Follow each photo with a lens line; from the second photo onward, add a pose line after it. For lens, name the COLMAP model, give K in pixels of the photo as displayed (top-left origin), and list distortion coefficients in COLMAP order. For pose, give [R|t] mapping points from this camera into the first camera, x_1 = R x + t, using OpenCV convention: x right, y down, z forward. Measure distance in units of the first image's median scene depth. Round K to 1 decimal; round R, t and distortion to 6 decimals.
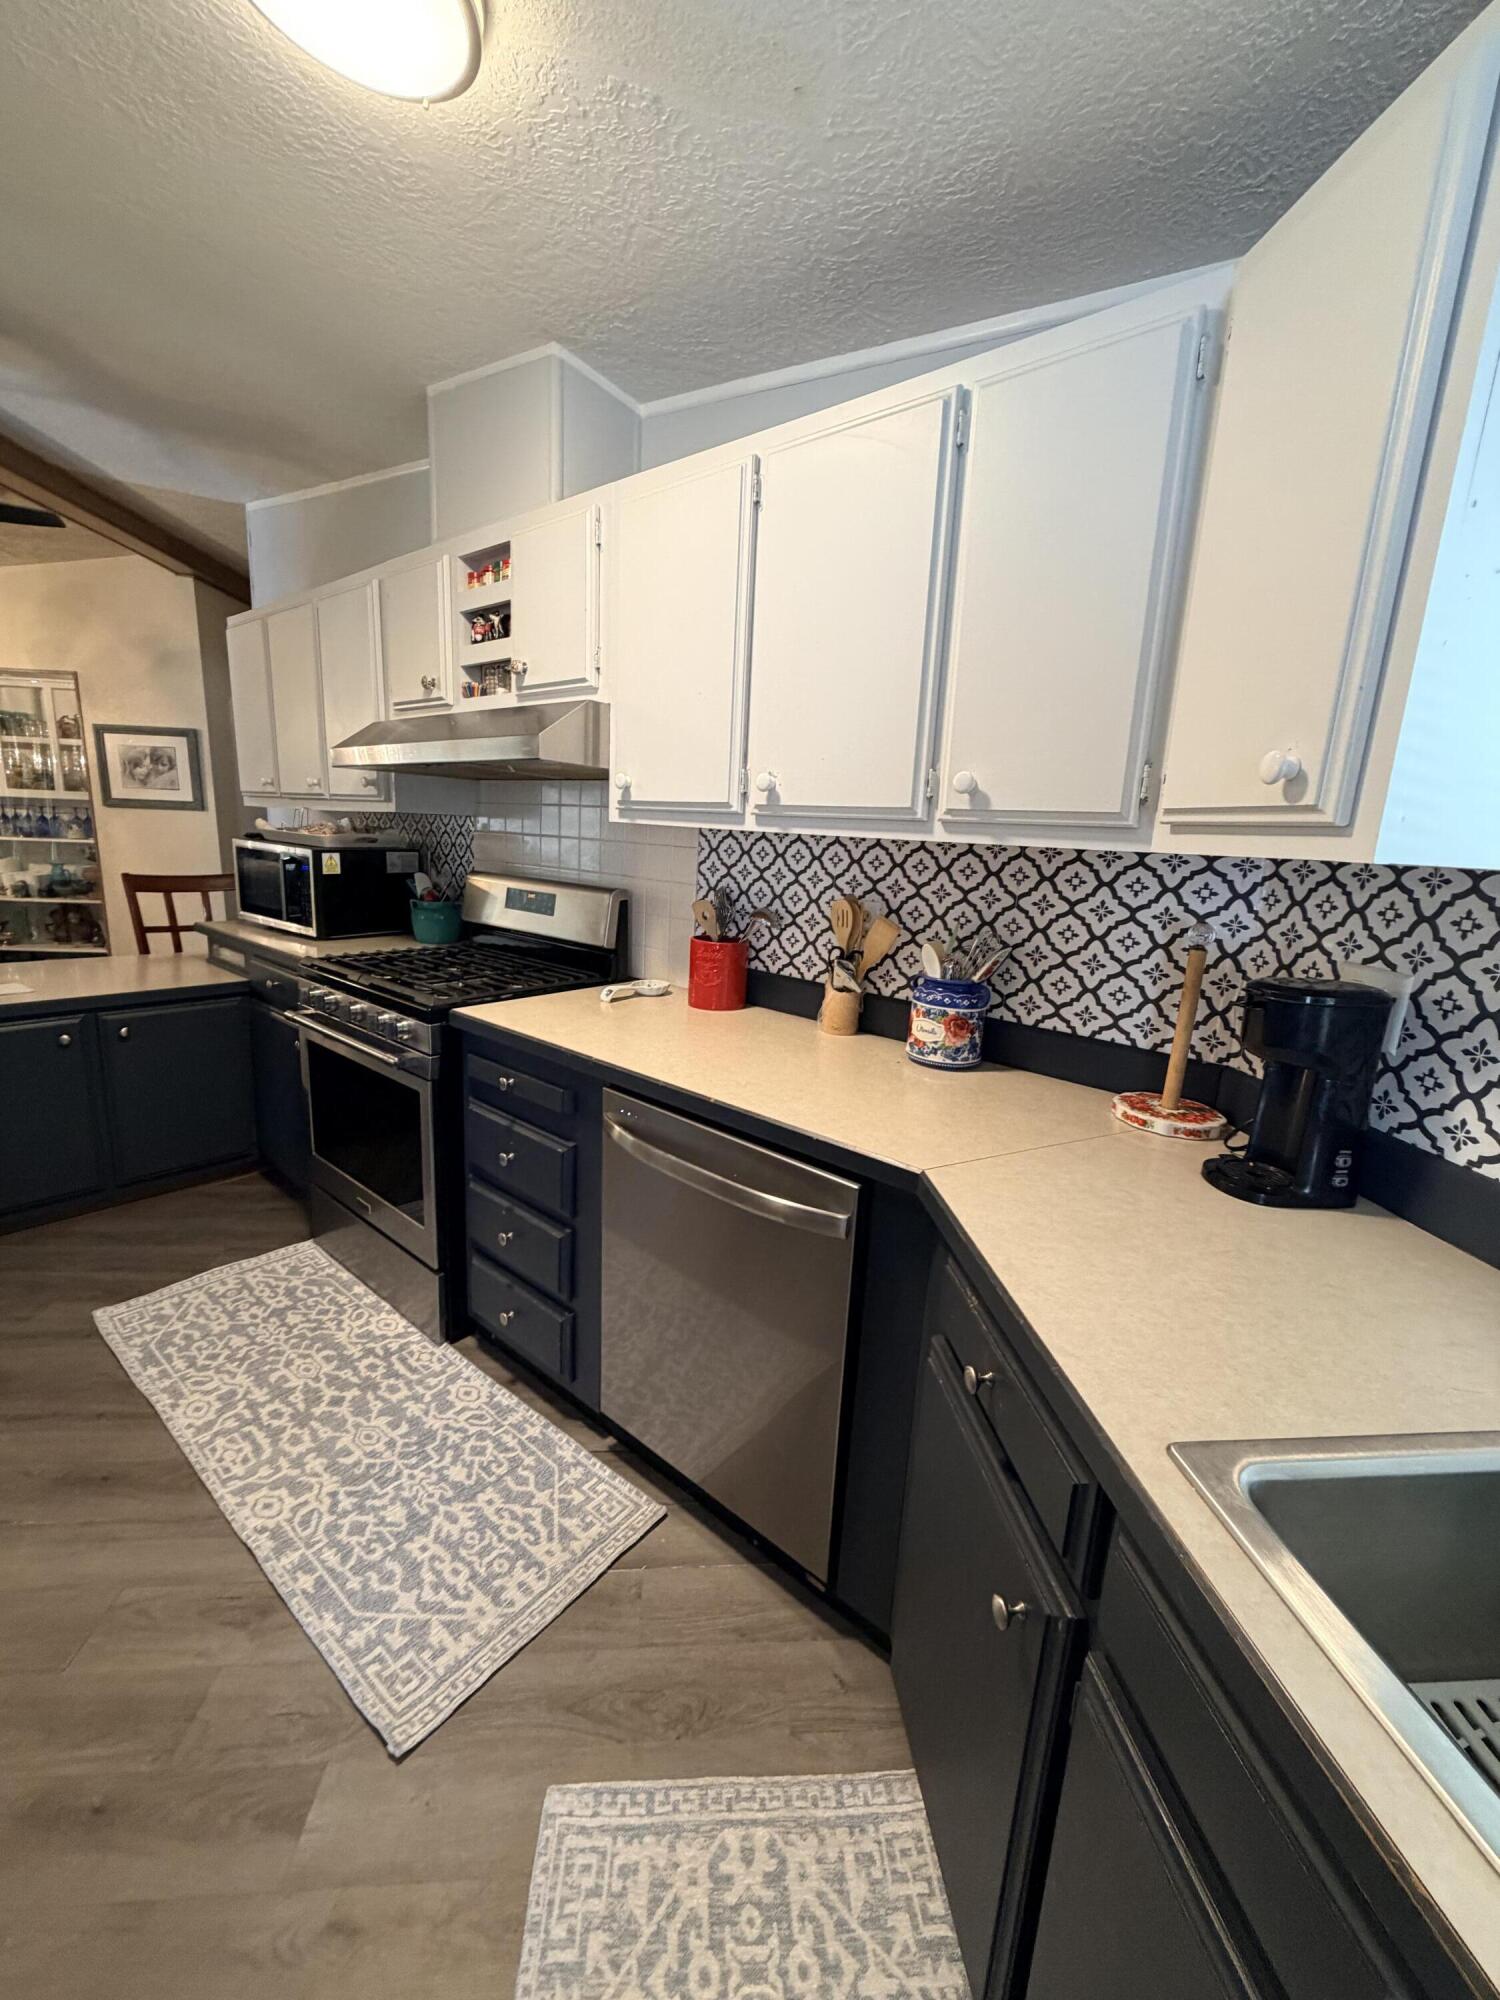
lens RADIAL K [[796.9, 0, 750.0], [0, 796.9, 1000.0], [0, 0, 1]] dist [-0.000166, -0.000322]
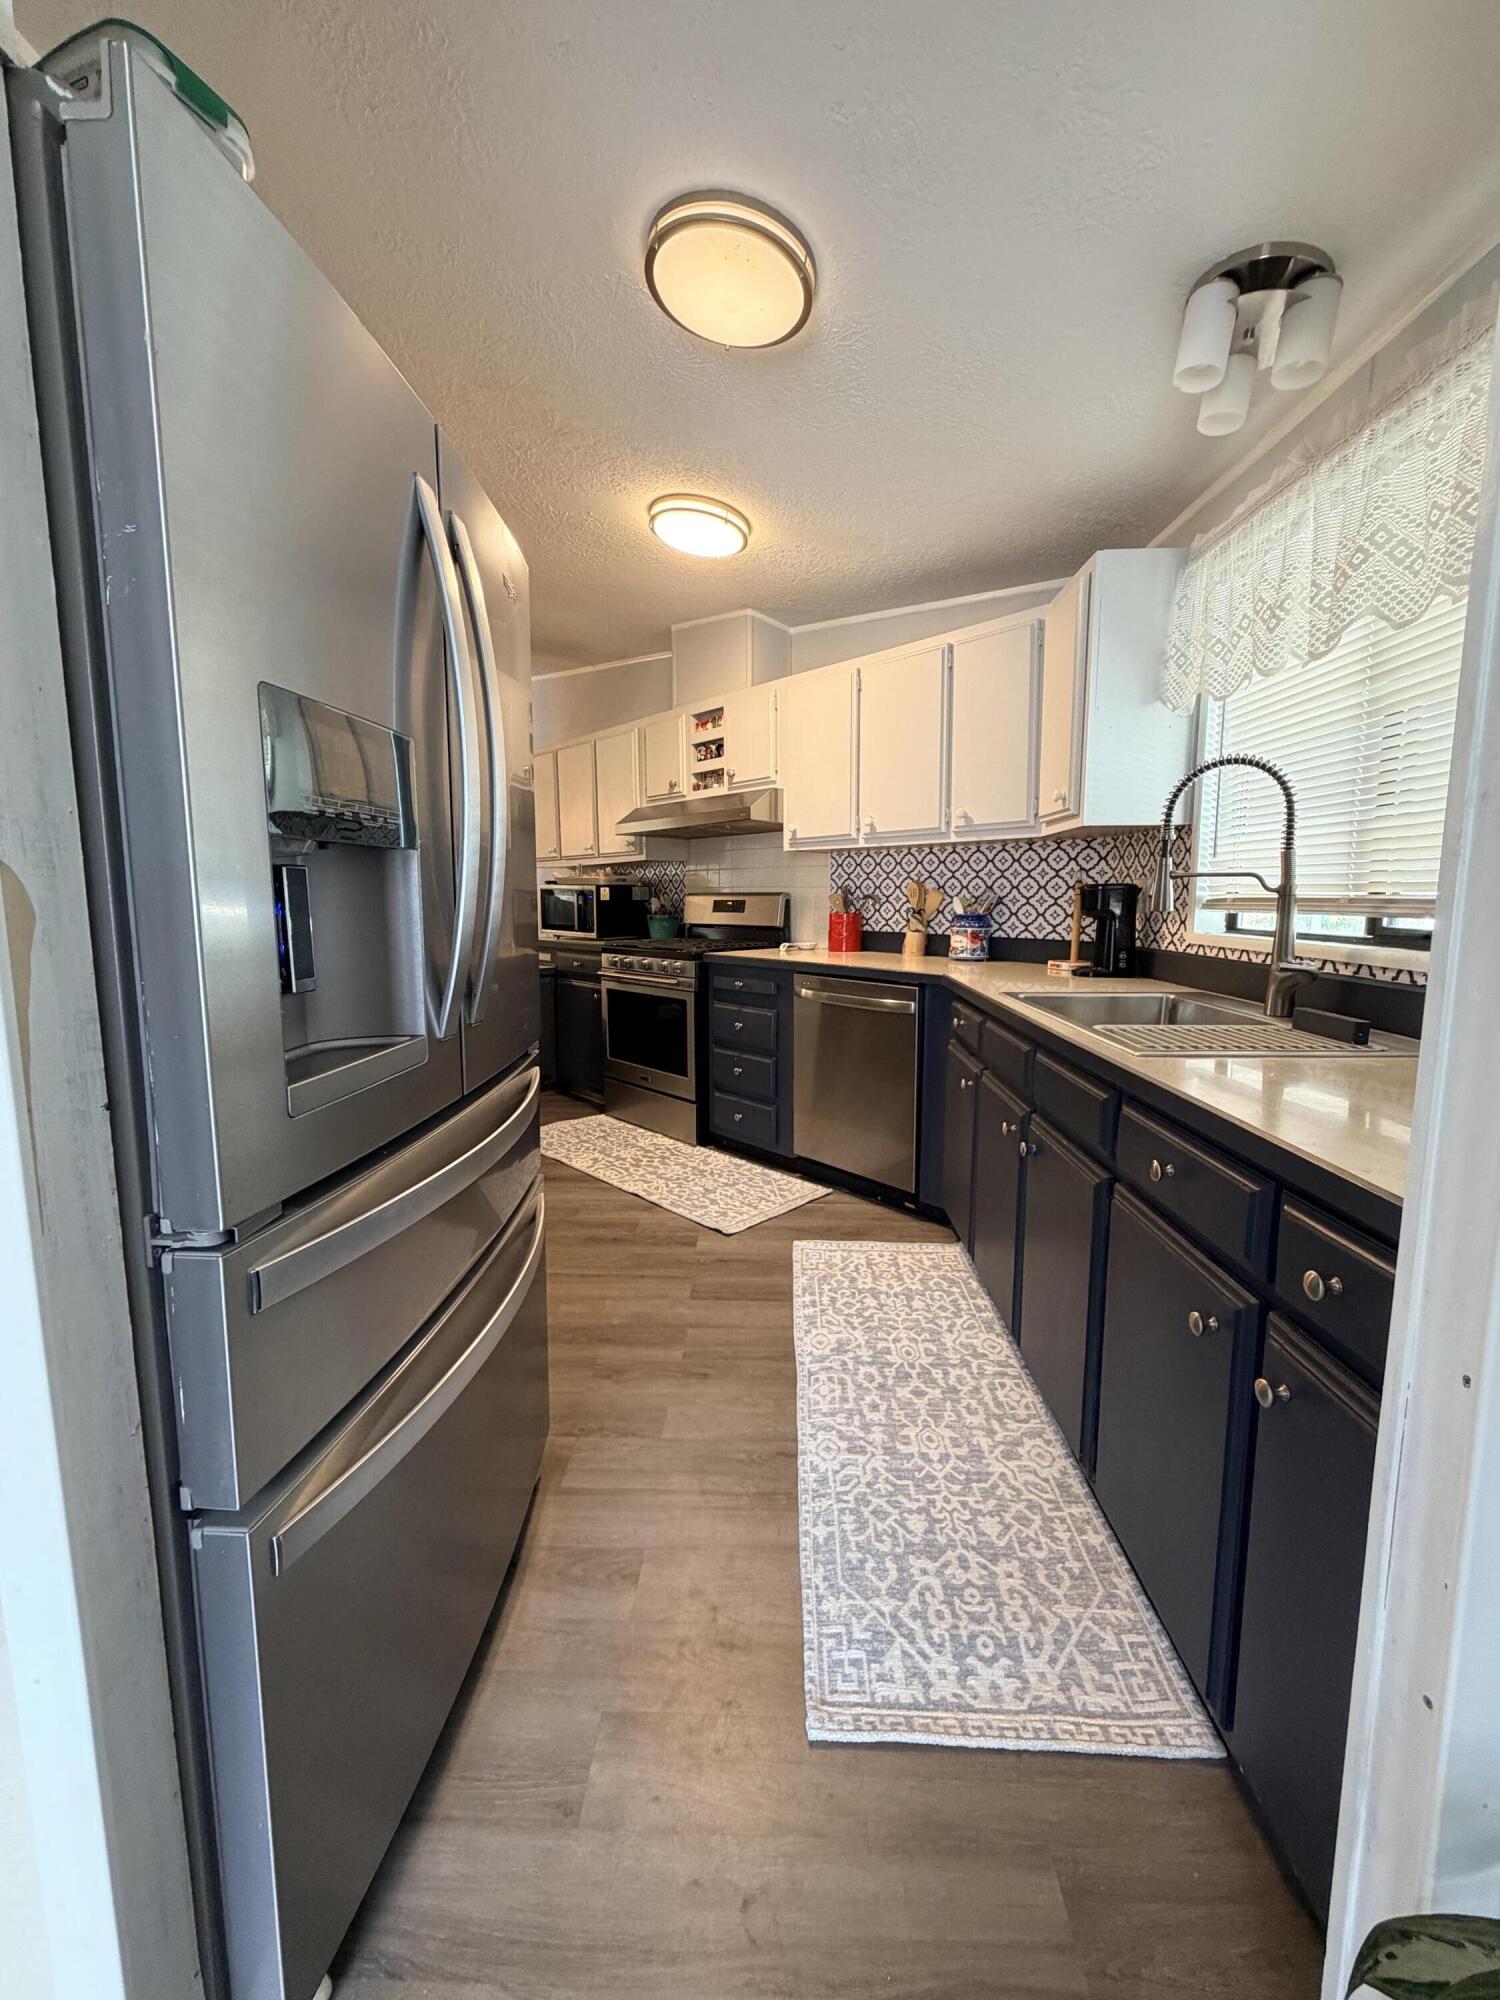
lens RADIAL K [[796.9, 0, 750.0], [0, 796.9, 1000.0], [0, 0, 1]] dist [-0.000166, -0.000322]
pose [[0.991094, -0.038065, -0.127605, -0.032124], [0.027257, 0.995974, -0.085398, 0.282946], [0.130342, 0.081159, 0.988142, -0.827996]]
